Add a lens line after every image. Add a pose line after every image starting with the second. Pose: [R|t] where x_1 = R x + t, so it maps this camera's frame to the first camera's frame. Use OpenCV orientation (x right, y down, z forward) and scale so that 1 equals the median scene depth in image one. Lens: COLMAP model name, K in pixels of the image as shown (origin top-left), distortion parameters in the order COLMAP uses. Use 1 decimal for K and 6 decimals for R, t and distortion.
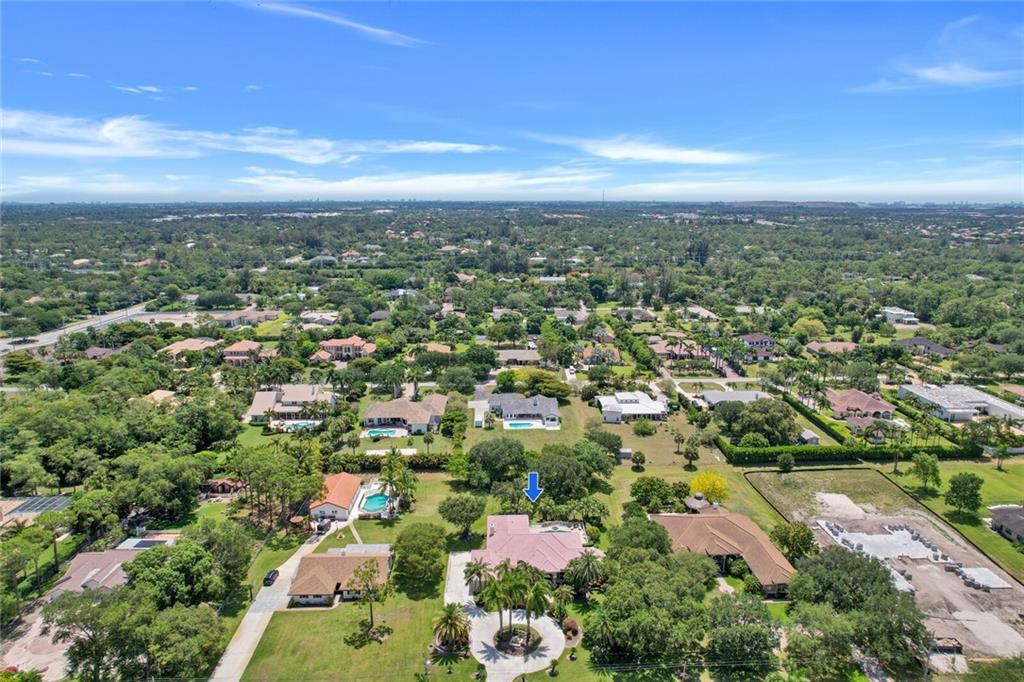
lens RADIAL K [[659.2, 0, 512.0], [0, 659.2, 341.0], [0, 0, 1]] dist [-0.045867, 0.002185]
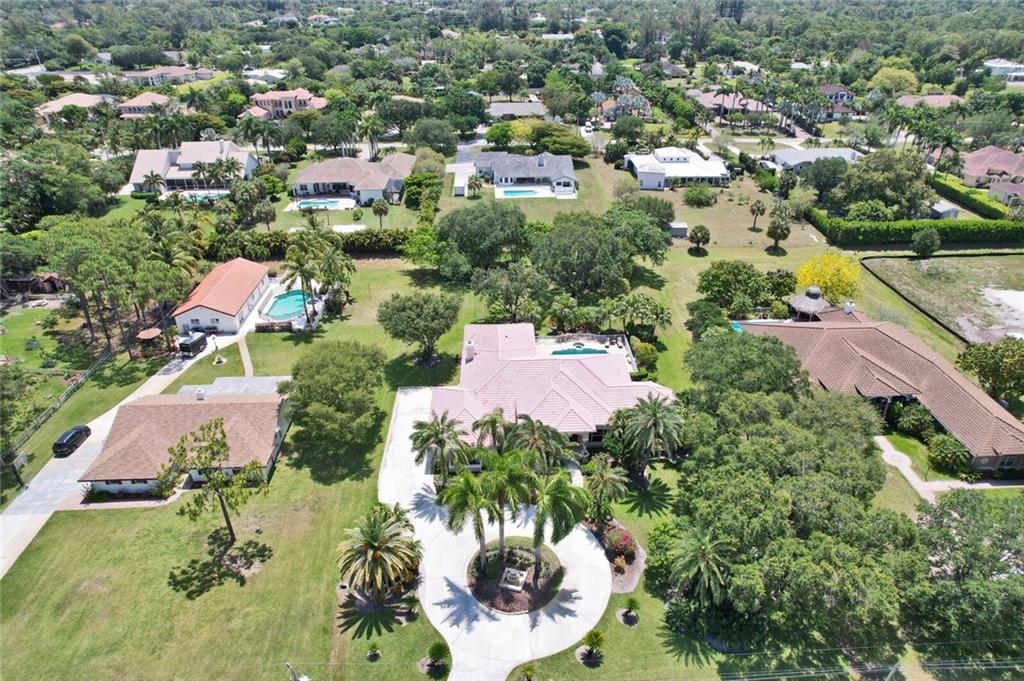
lens RADIAL K [[659.2, 0, 512.0], [0, 659.2, 340.5], [0, 0, 1]] dist [-0.045867, 0.002185]
pose [[0.999987, -0.004596, 0.002308, 0.003511], [0.003702, 0.954745, 0.297402, 0.097235], [-0.003570, -0.297390, 0.954749, 0.405420]]
